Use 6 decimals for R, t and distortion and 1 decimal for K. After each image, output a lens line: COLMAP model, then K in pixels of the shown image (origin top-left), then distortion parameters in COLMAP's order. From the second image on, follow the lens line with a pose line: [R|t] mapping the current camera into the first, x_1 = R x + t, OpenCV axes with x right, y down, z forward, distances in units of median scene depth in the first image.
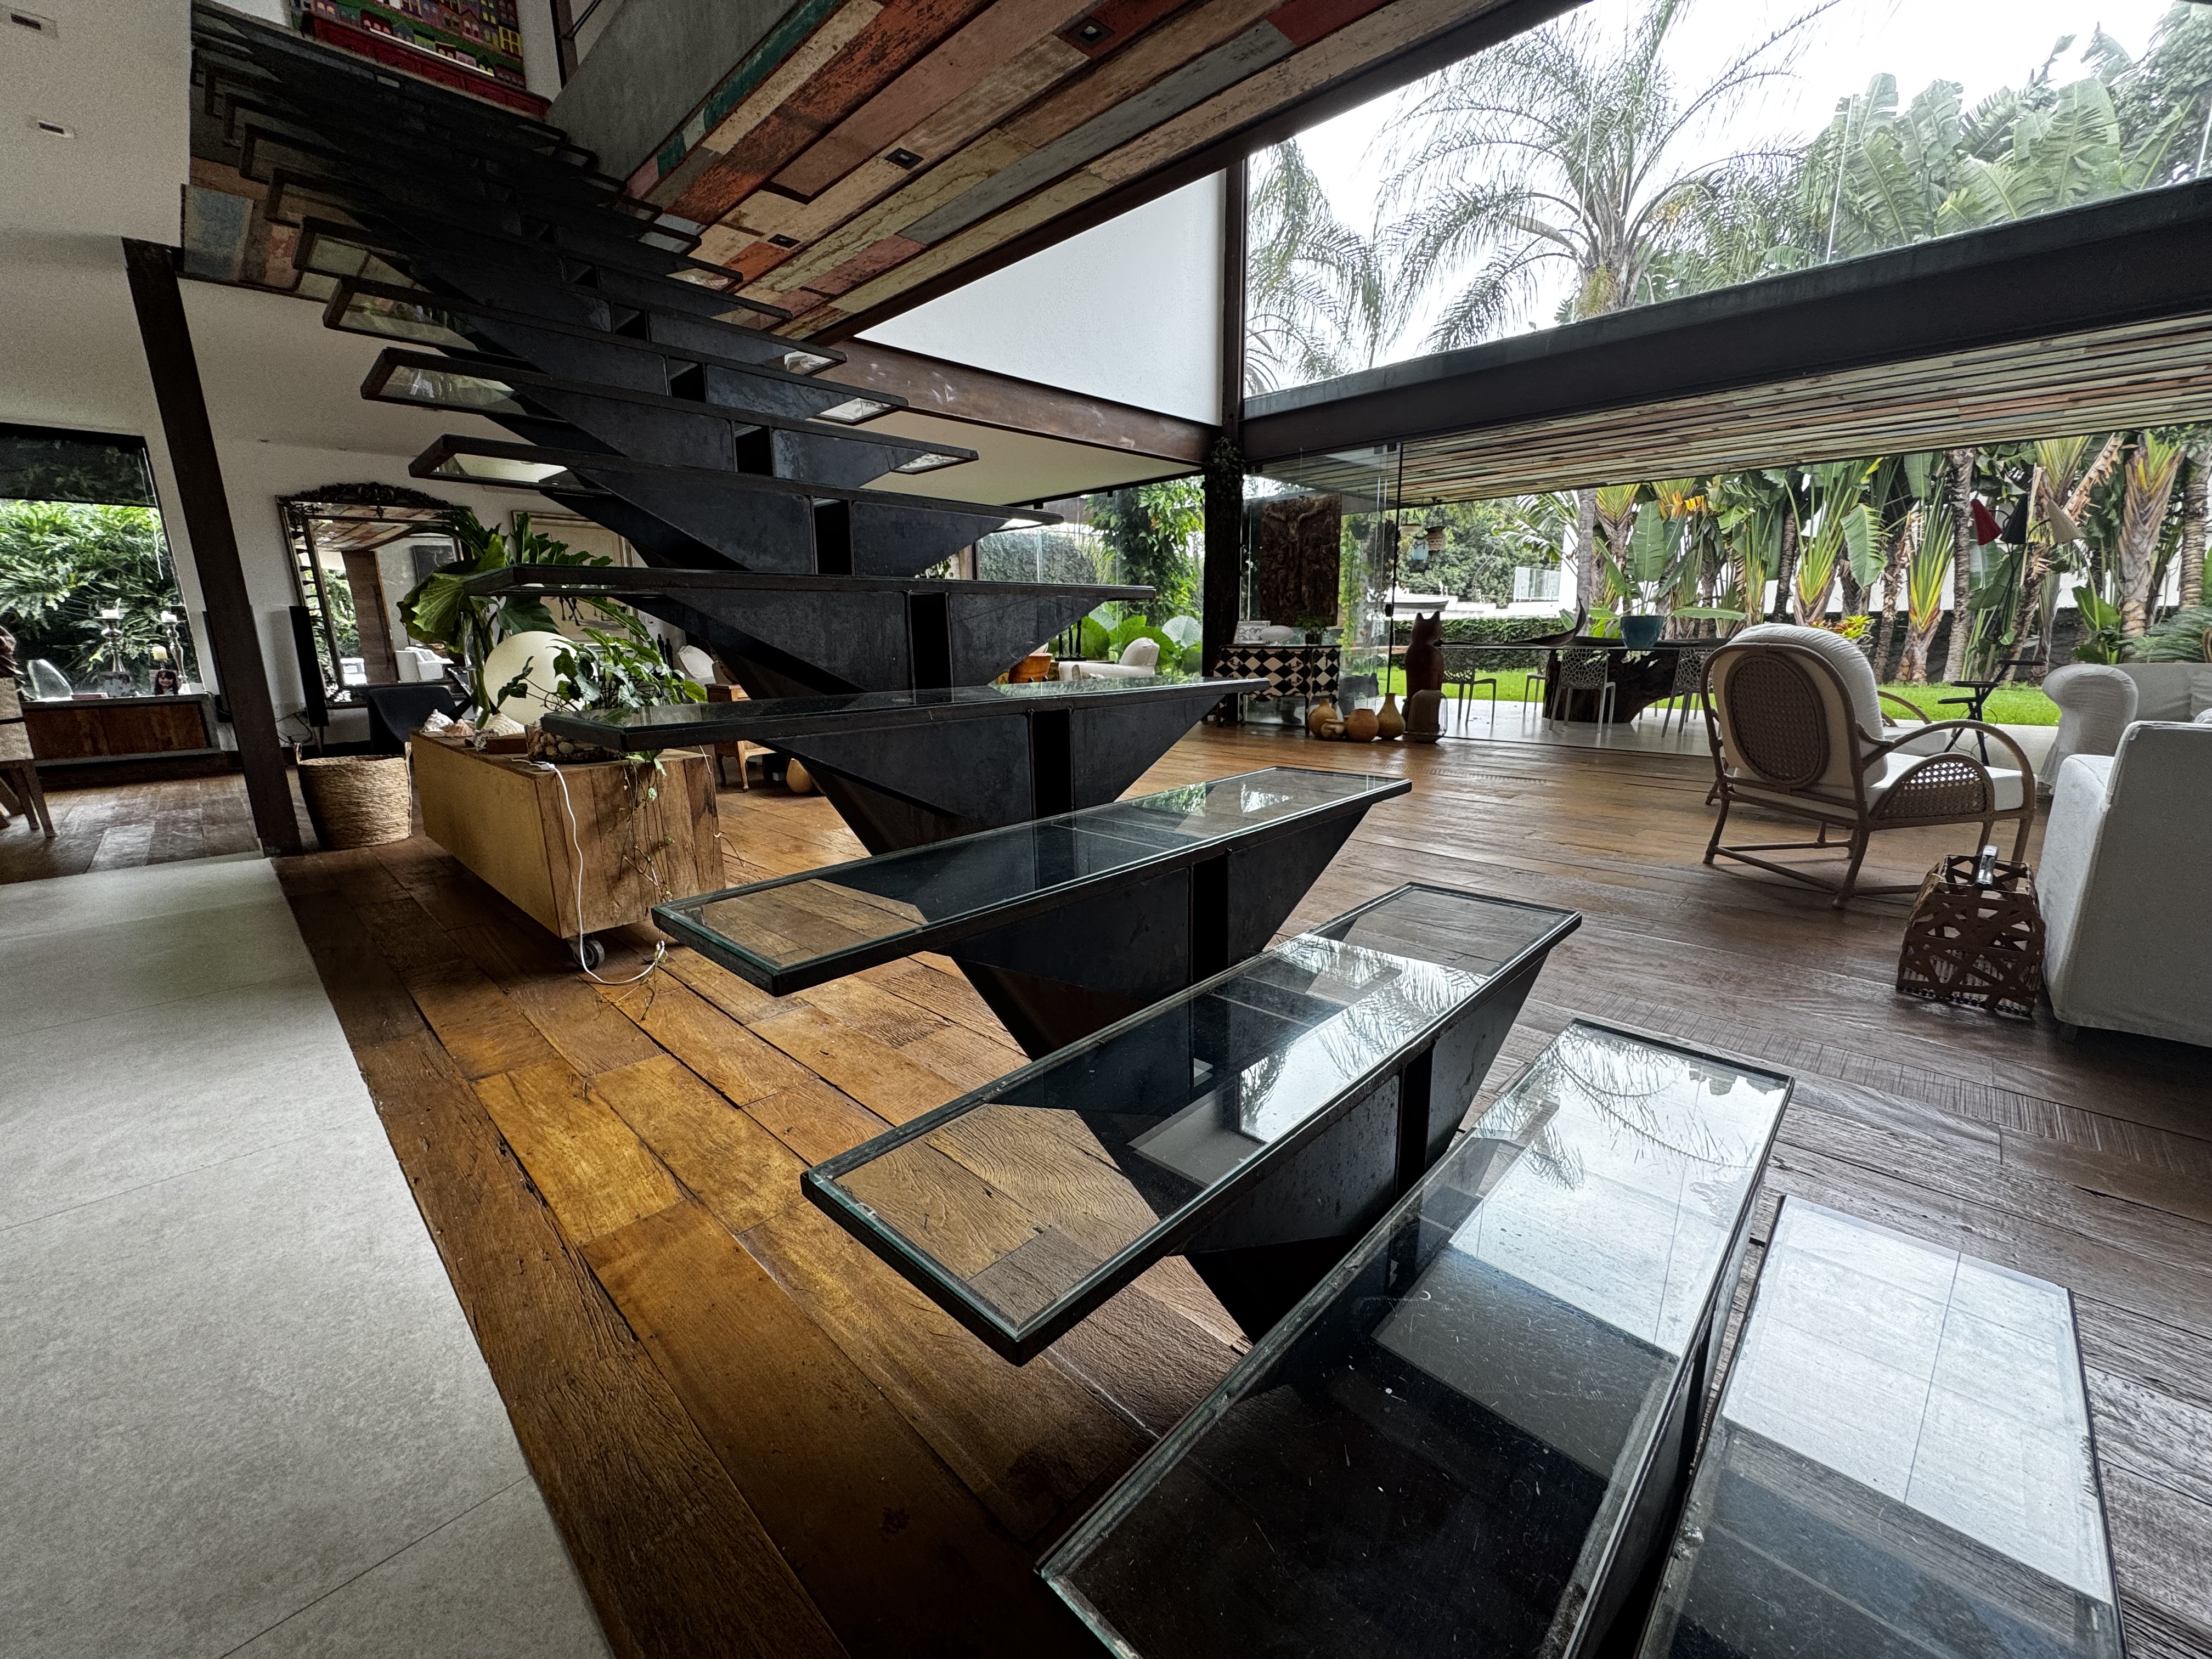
lens RADIAL K [[886.3, 0, 1107.3], [0, 886.3, 821.0], [0, 0, 1]] dist [-0.002351, 0.000476]
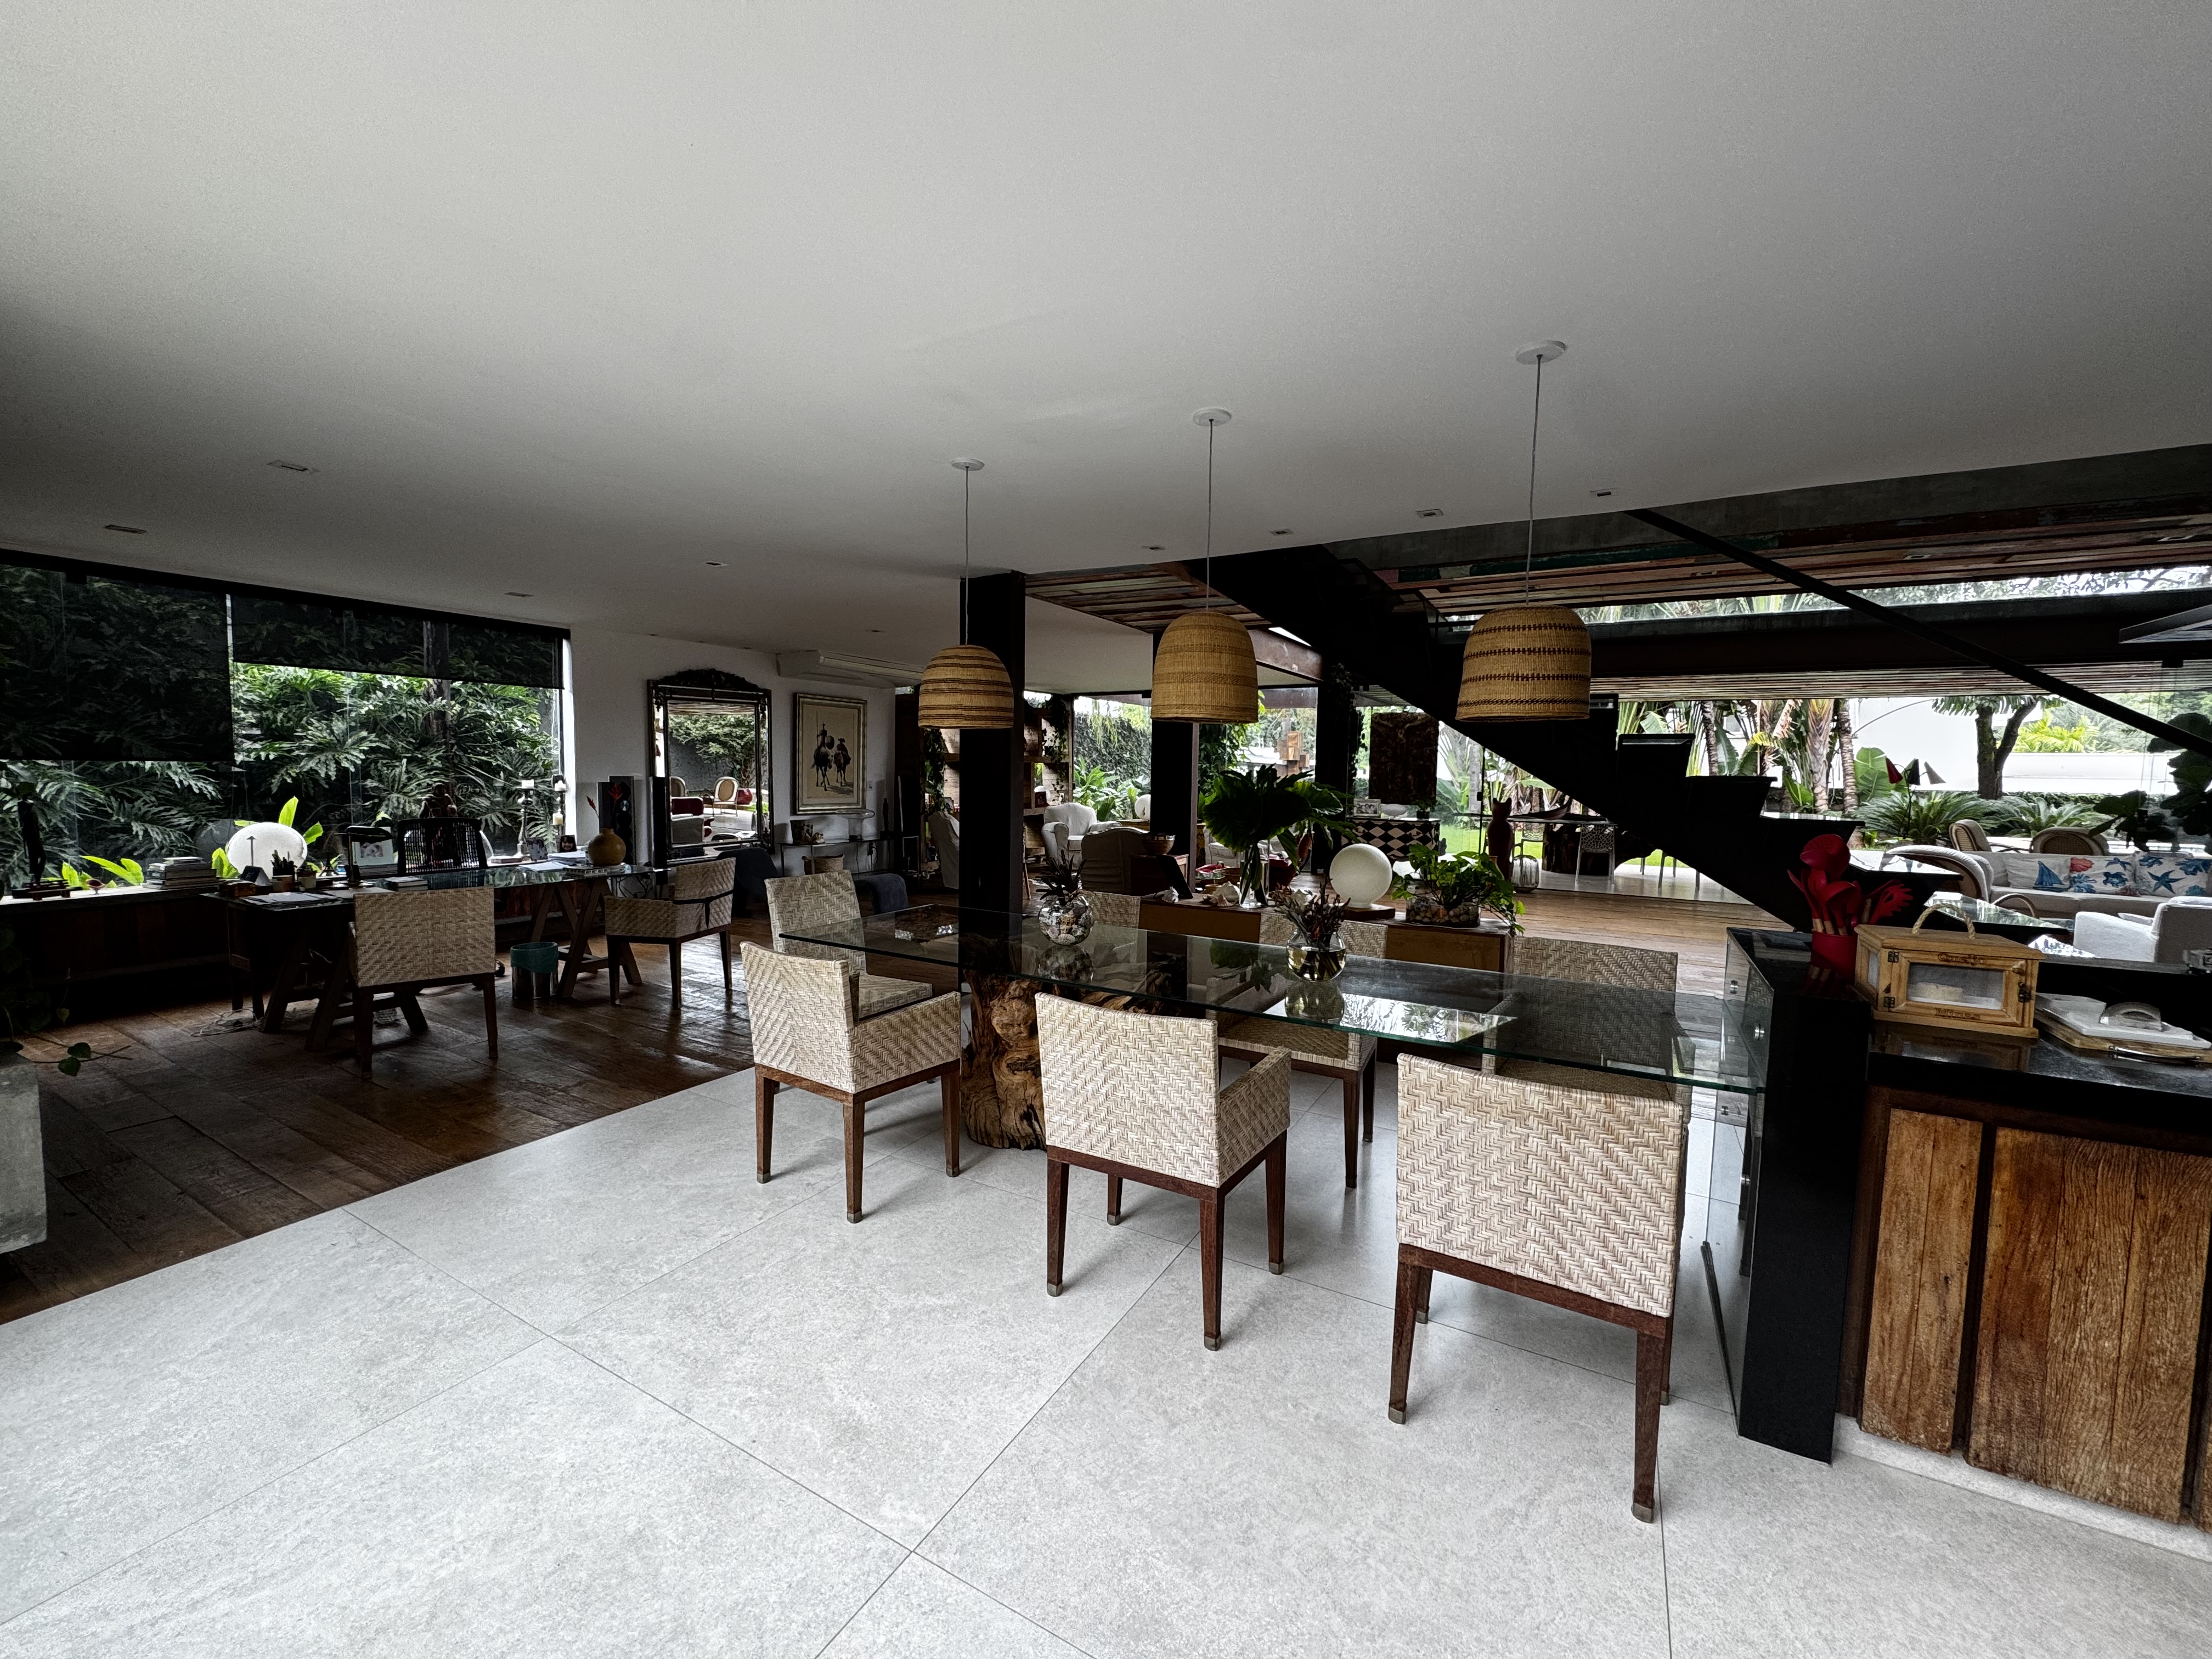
lens RADIAL K [[886.3, 0, 1104.2], [0, 886.3, 829.5], [0, 0, 1]] dist [-0.002351, 0.000476]
pose [[0.969902, 0.011217, 0.243238, -0.554901], [0.023124, 0.990180, -0.137870, -0.007888], [-0.242396, 0.139345, 0.960118, -0.174108]]
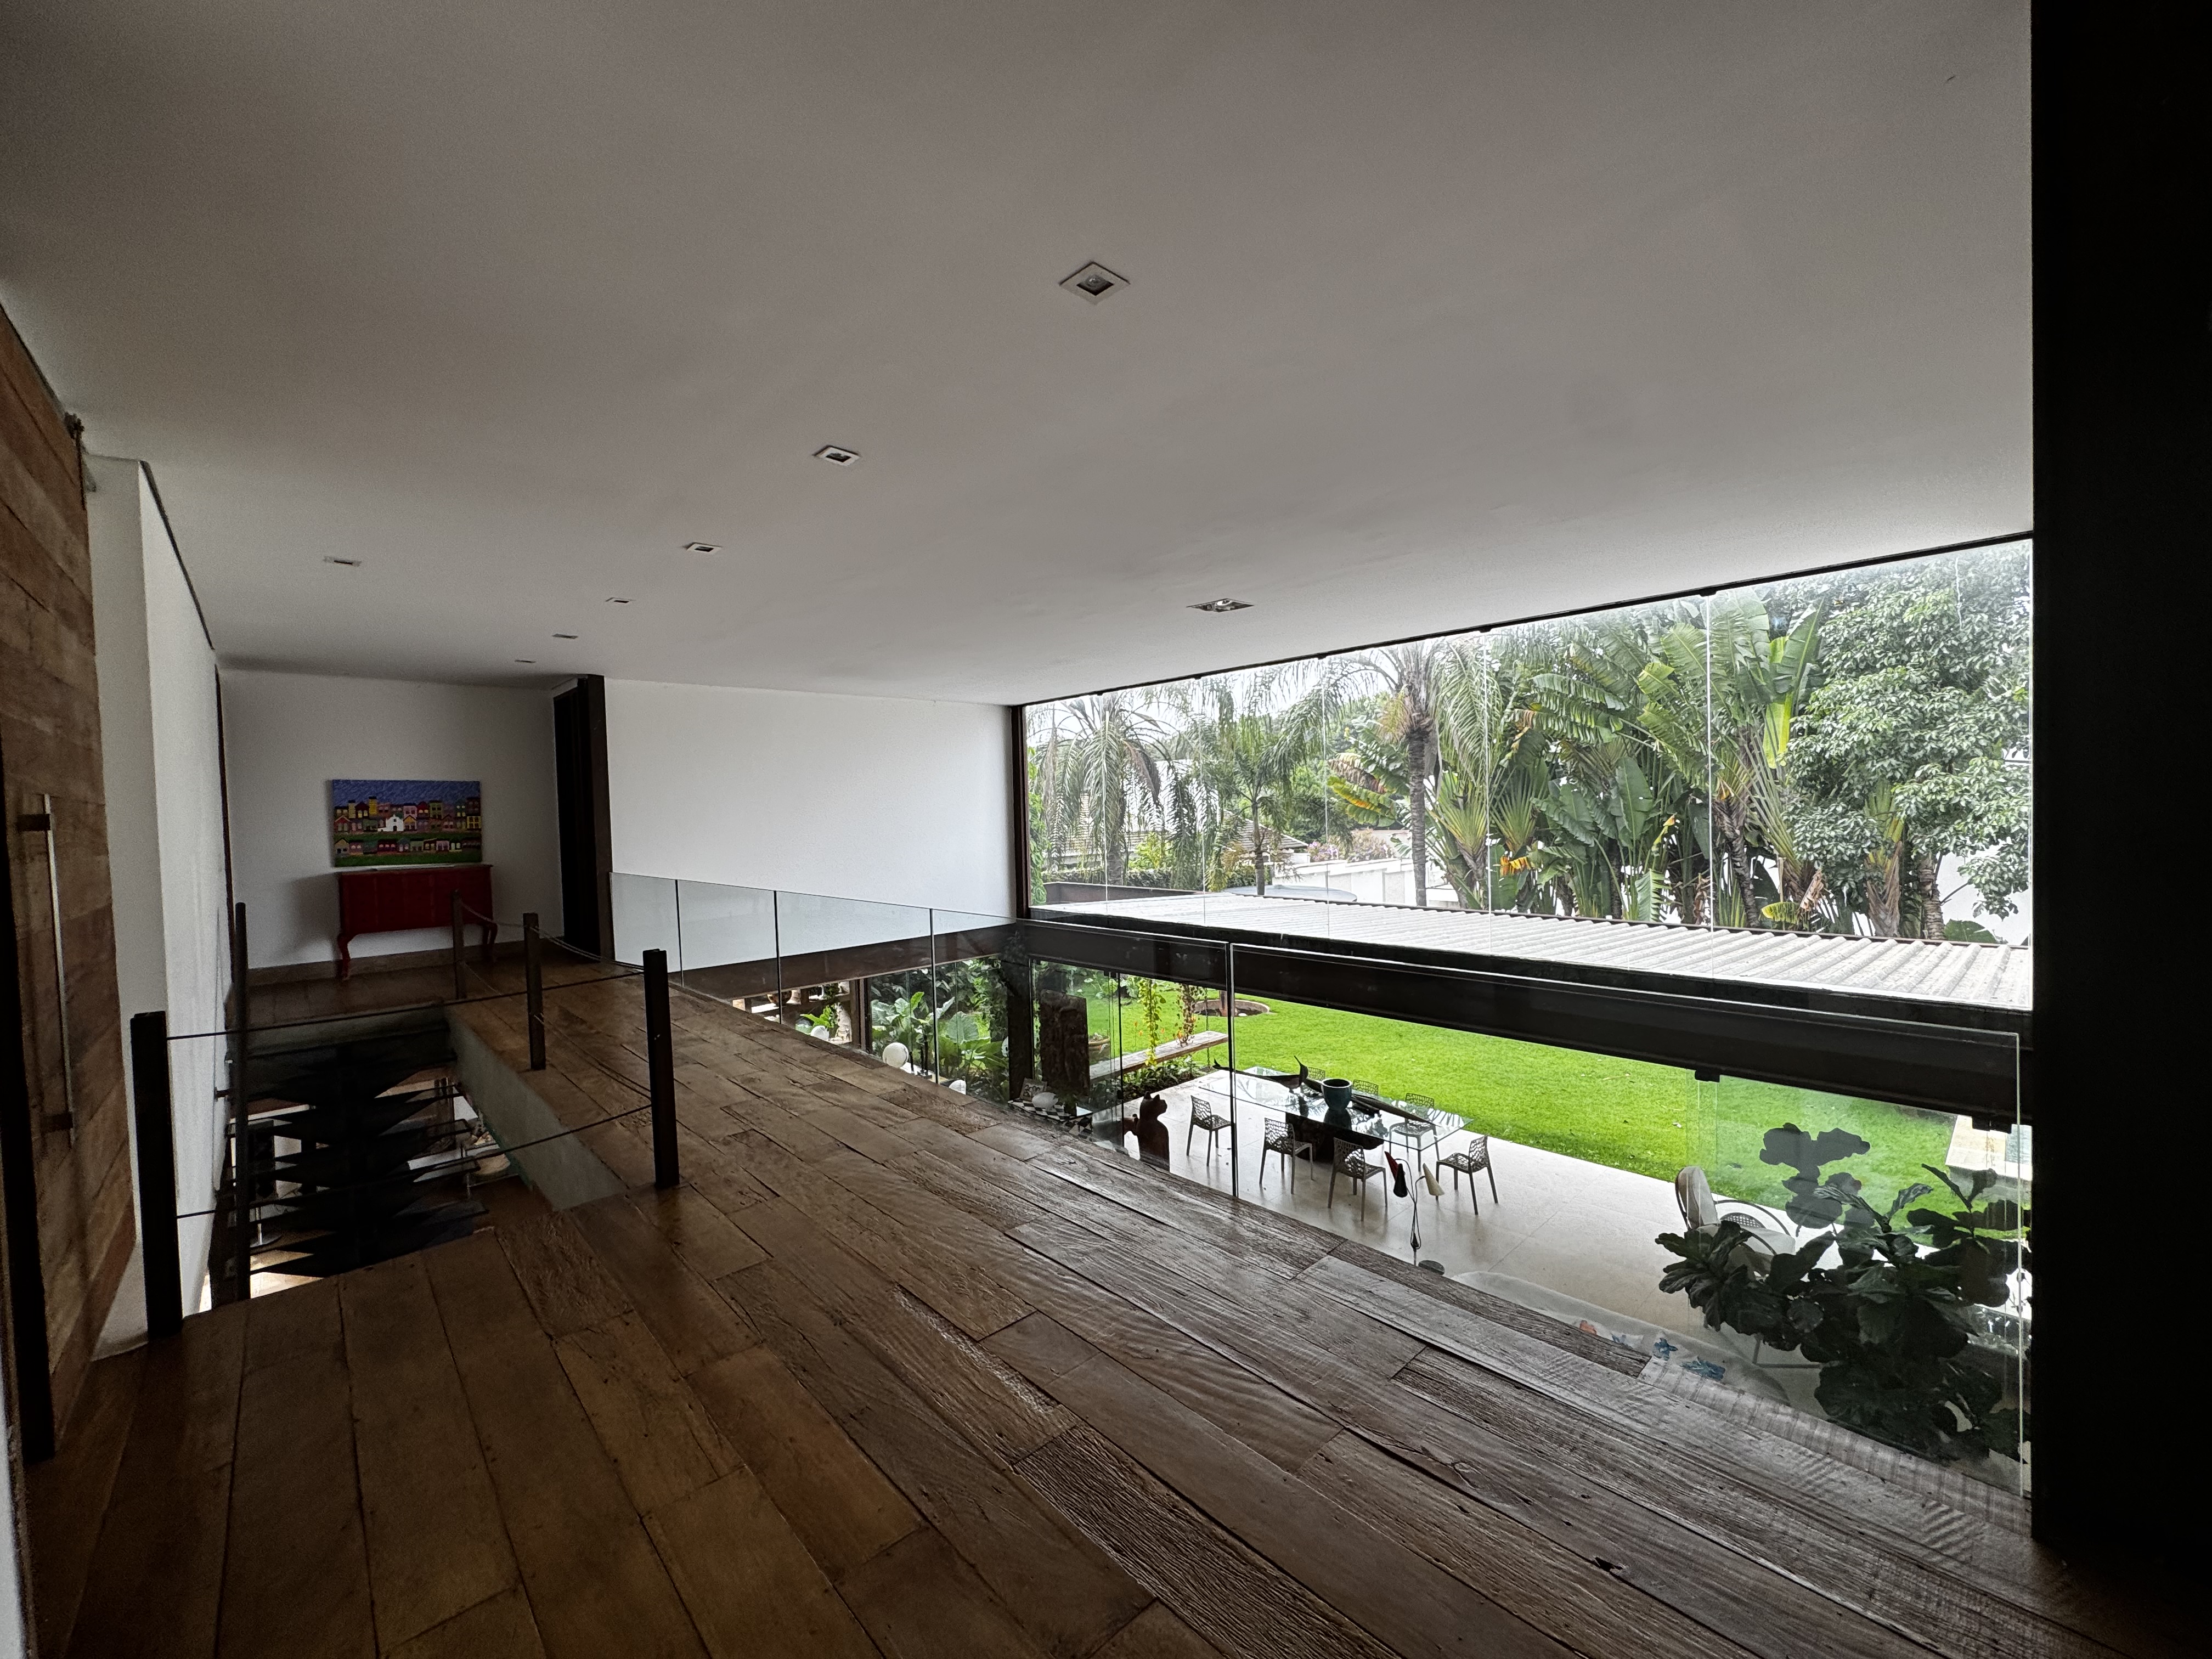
lens RADIAL K [[886.3, 0, 1104.5], [0, 886.3, 832.0], [0, 0, 1]] dist [-0.002351, 0.000476]
pose [[0.998042, -0.022992, -0.058173, 0.360791], [0.011870, 0.982715, -0.184744, -0.353255], [0.061415, 0.183692, 0.981063, -0.324469]]
